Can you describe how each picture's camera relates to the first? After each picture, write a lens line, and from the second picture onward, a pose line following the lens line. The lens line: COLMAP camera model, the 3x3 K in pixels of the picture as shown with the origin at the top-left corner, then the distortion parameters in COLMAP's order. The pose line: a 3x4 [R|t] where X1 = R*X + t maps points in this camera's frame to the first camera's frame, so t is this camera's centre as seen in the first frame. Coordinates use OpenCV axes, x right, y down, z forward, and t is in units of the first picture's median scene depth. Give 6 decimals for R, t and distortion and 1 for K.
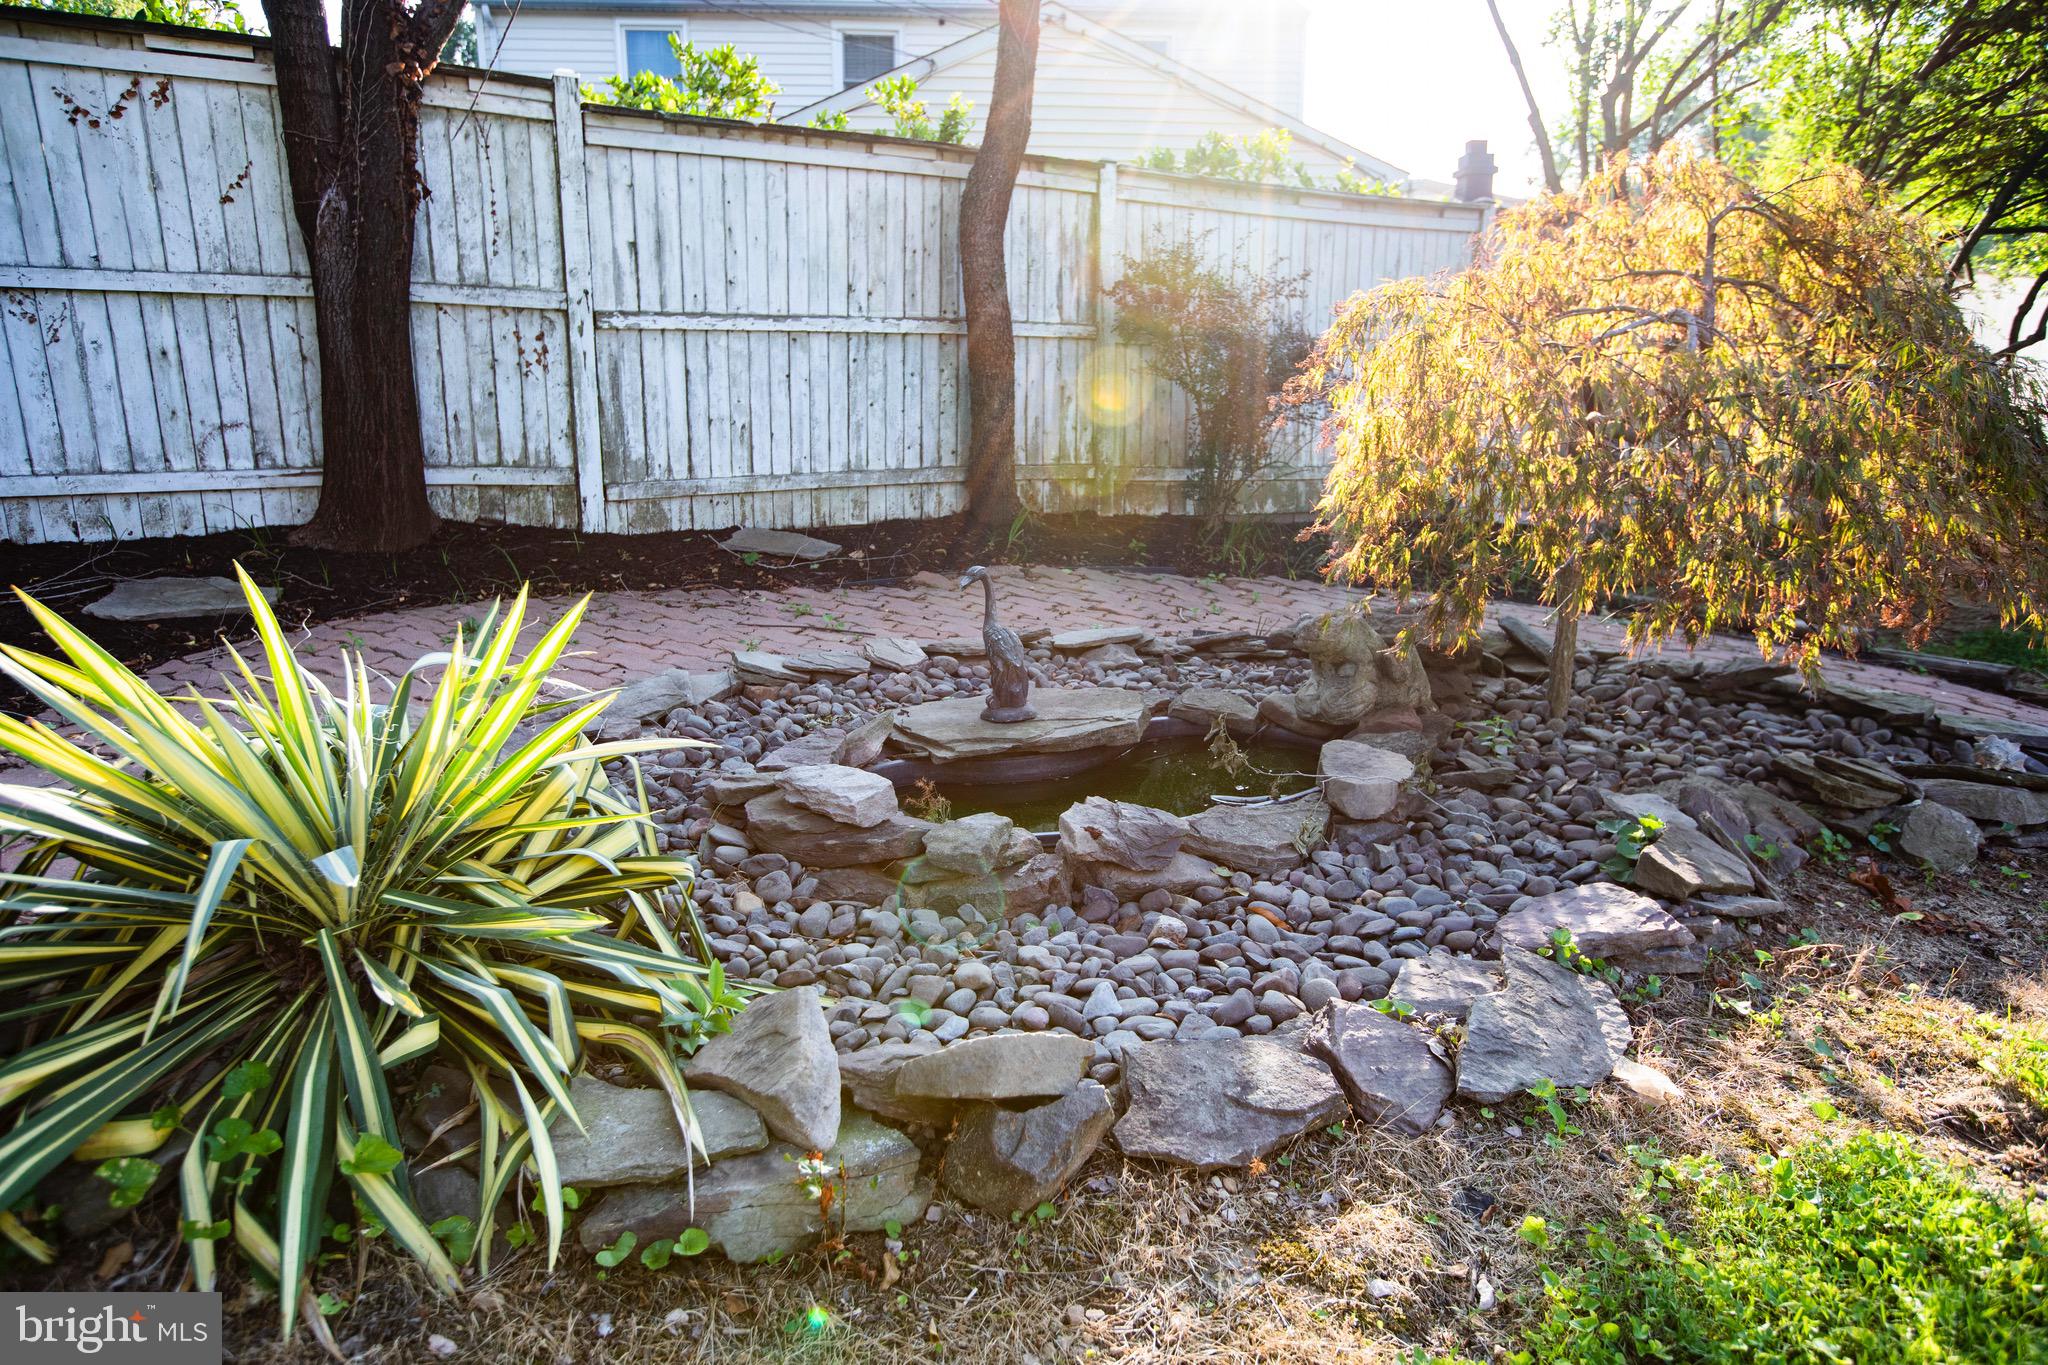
lens RADIAL K [[1326.9, 0, 1024.0], [0, 1326.9, 682.5], [0, 0, 1]] dist [-0.002718, 0.021404]
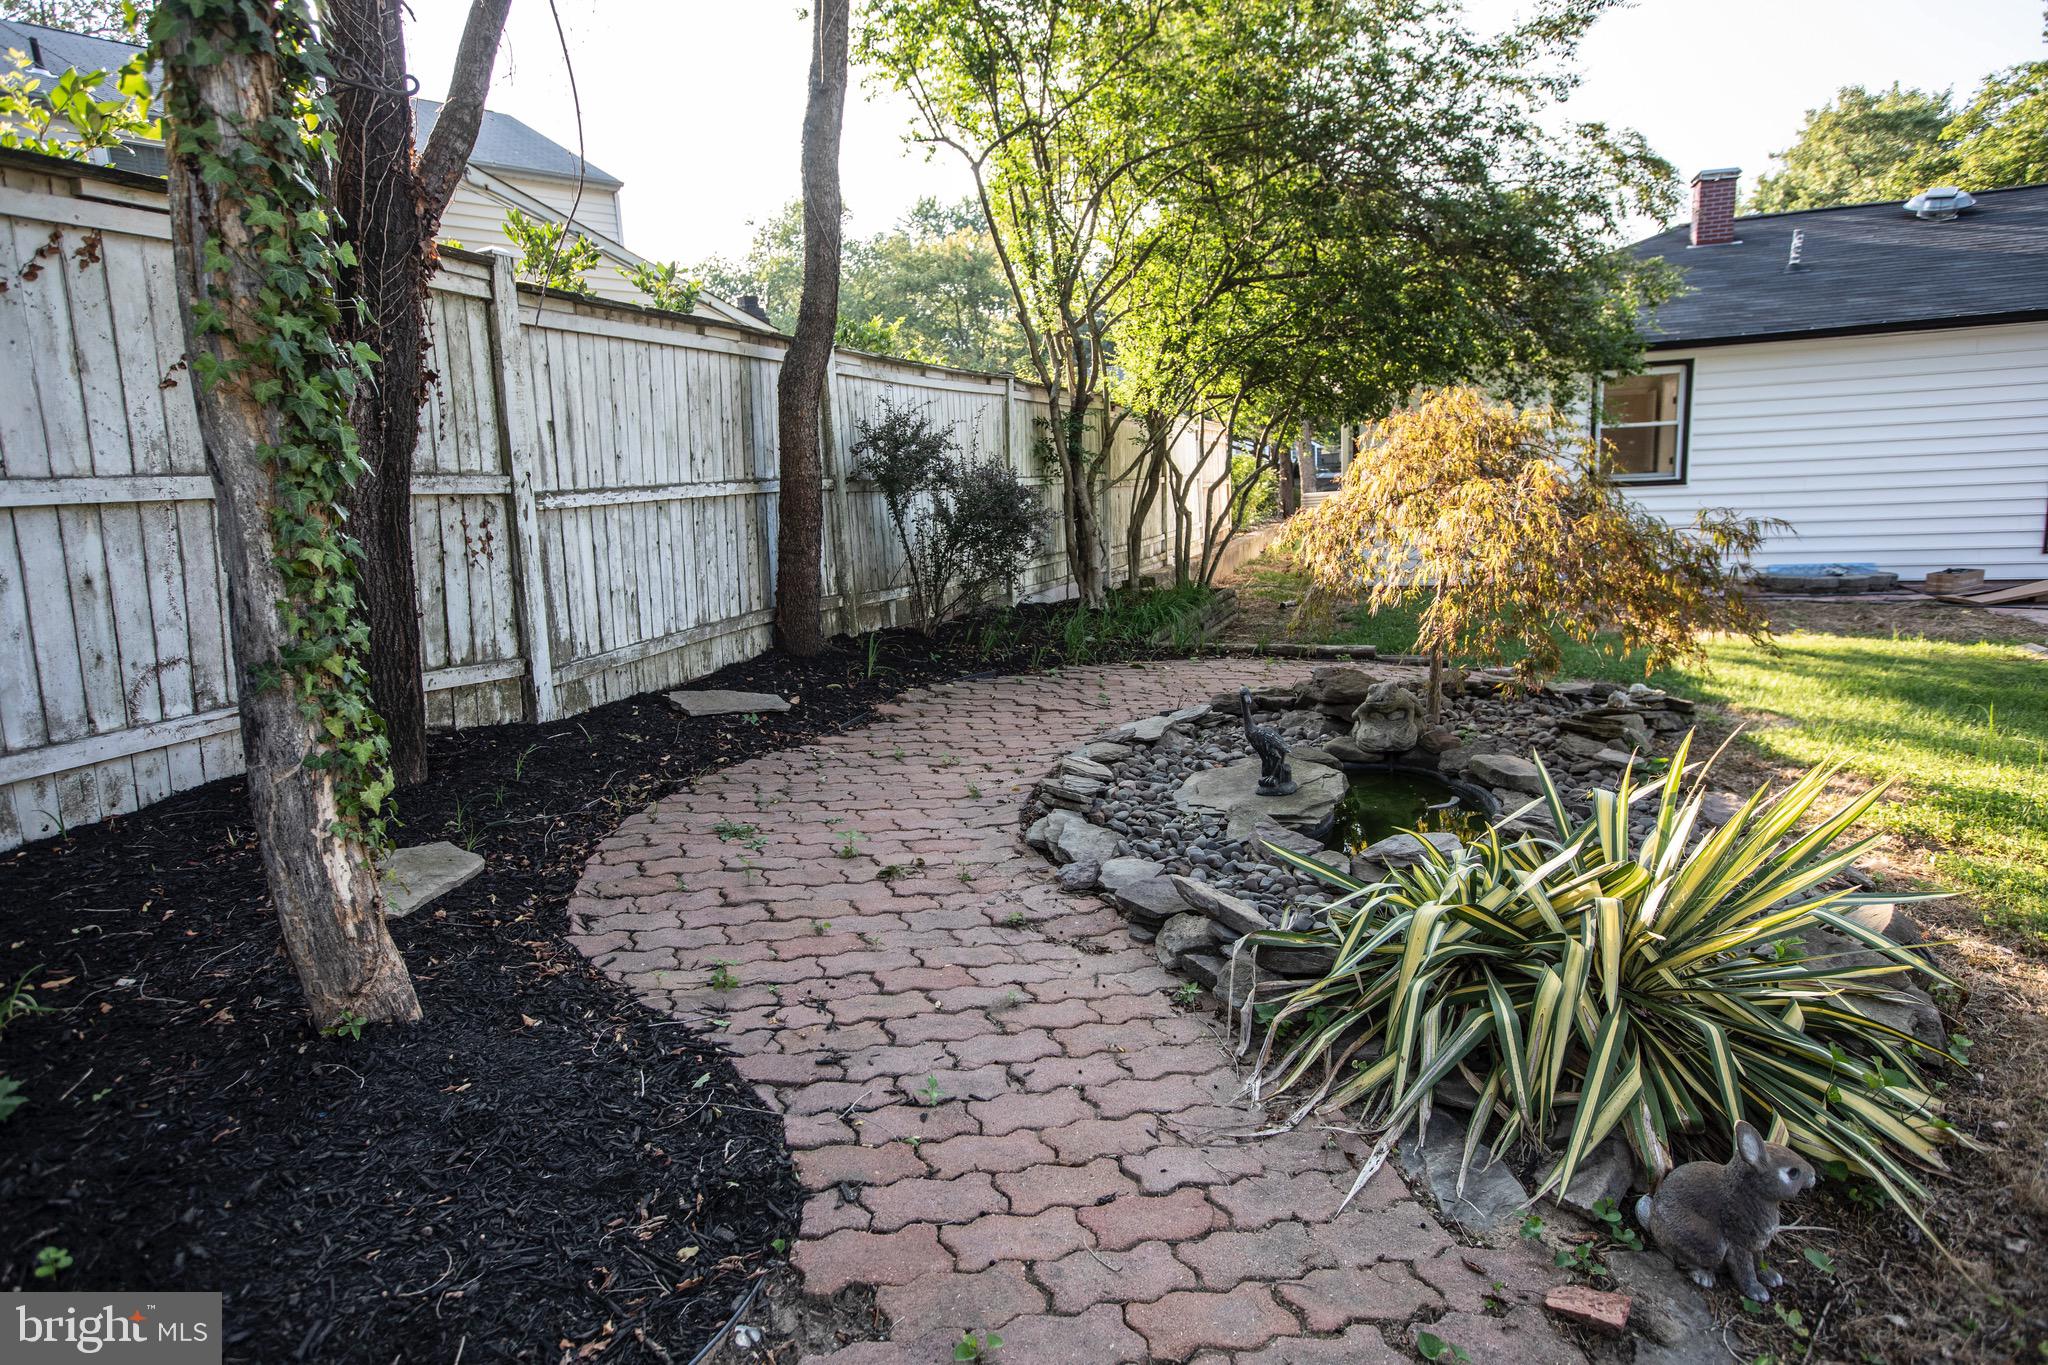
lens RADIAL K [[1158.9, 0, 1024.0], [0, 1158.9, 682.5], [0, 0, 1]] dist [0.003457, 0.000863]
pose [[0.752317, -0.152757, 0.640847, -0.649999], [0.185848, 0.982448, 0.016009, -0.098802], [-0.632044, 0.107056, 0.767502, 0.157457]]
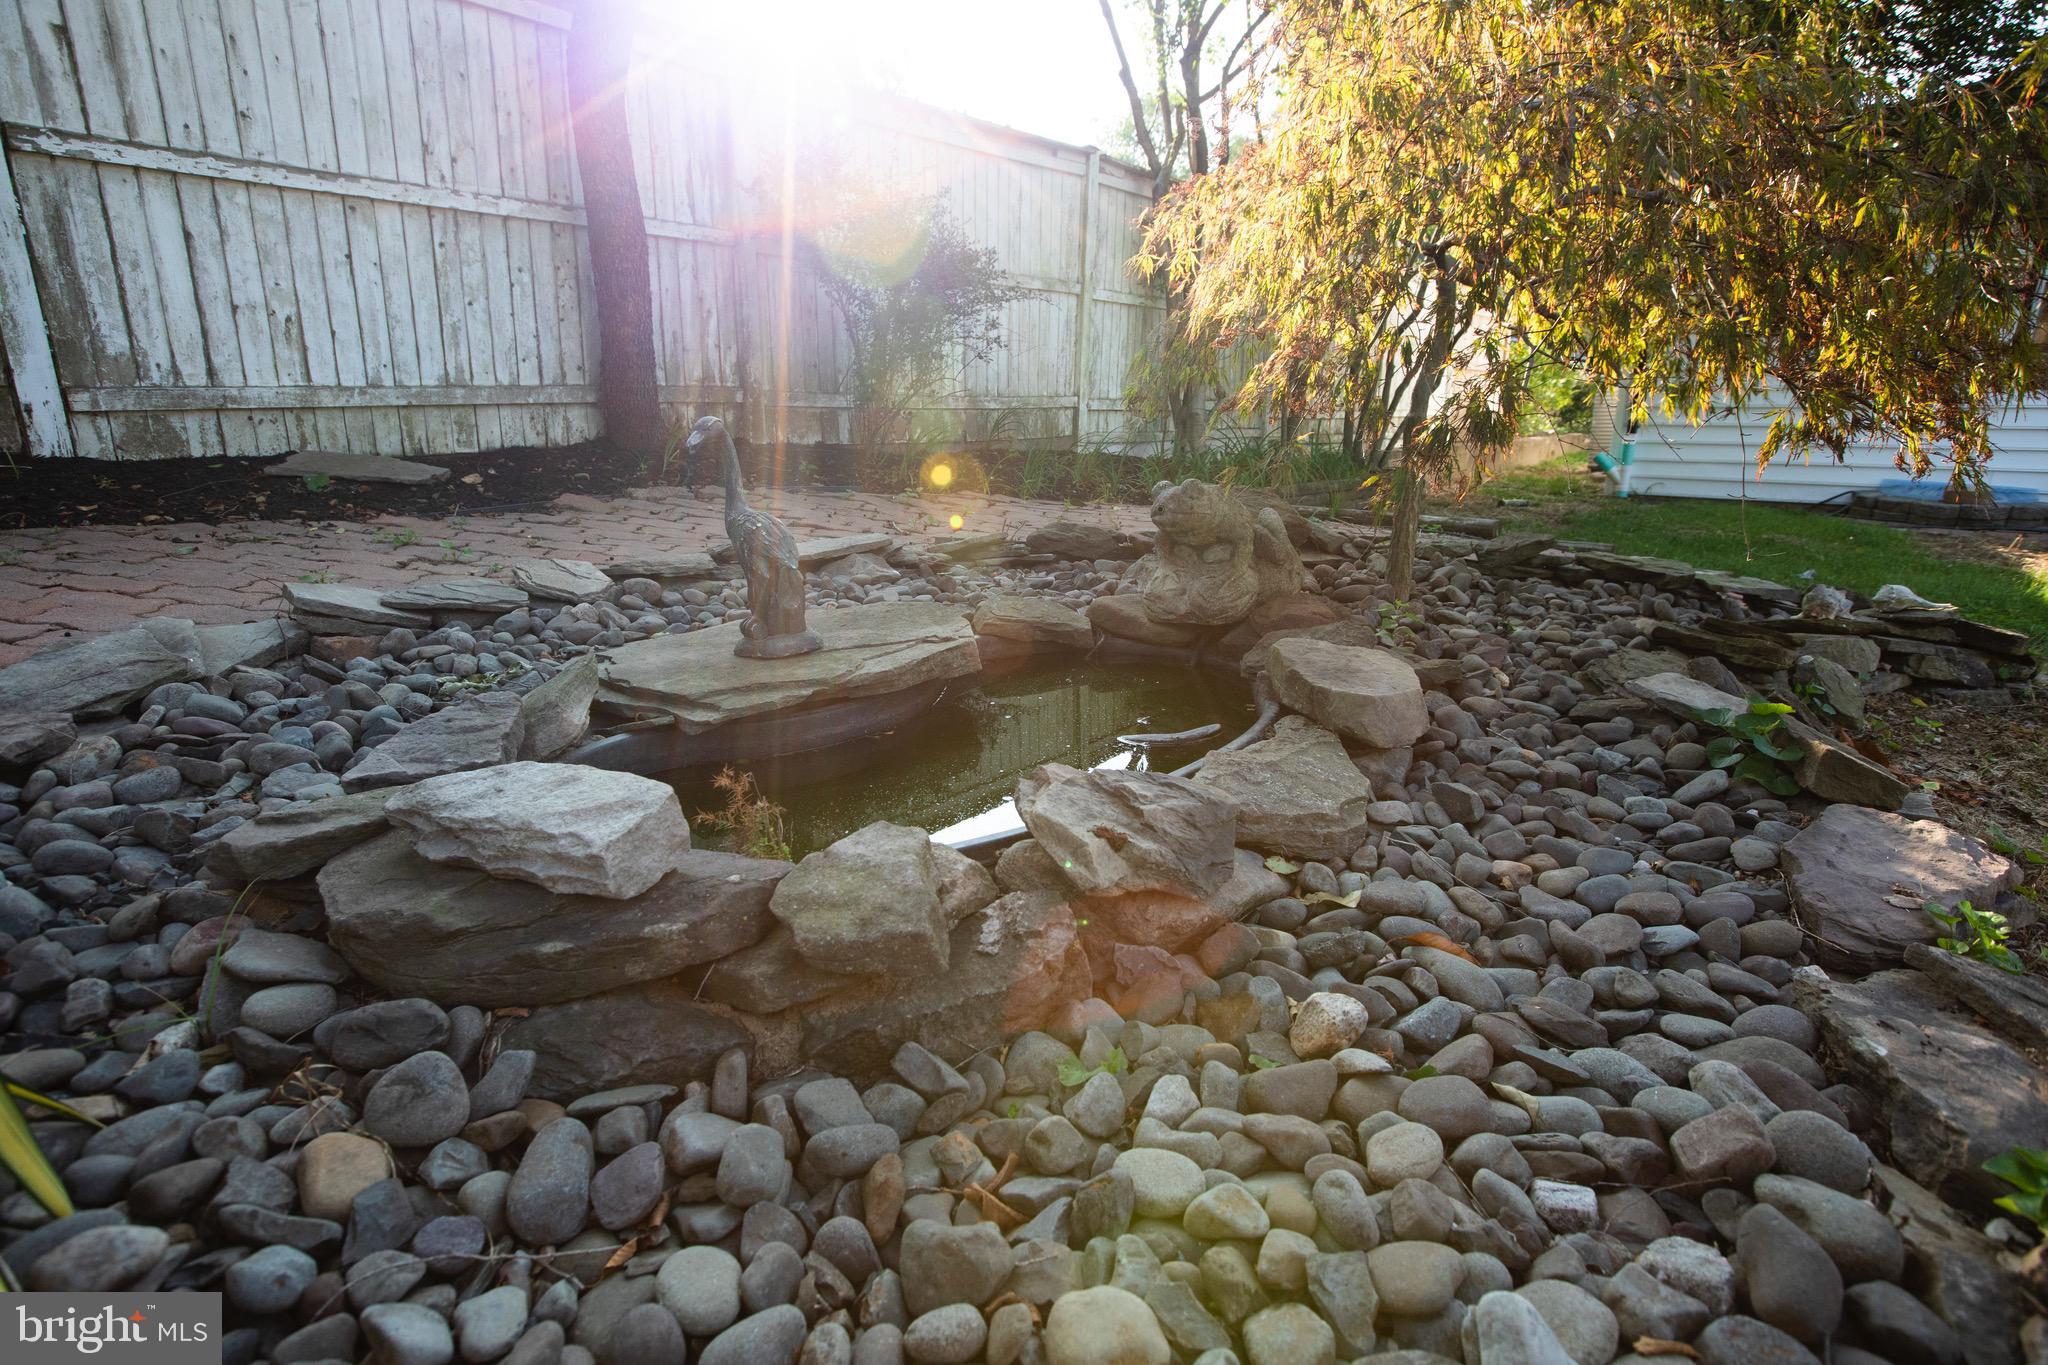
lens RADIAL K [[1035.6, 0, 1016.0], [0, 1035.6, 683.3], [0, 0, 1]] dist [-0.027921, 0.016627]
pose [[0.928619, -0.095225, 0.358608, -0.061766], [0.078031, 0.995012, 0.062155, 0.013837], [-0.362738, -0.029736, 0.931417, 0.335742]]
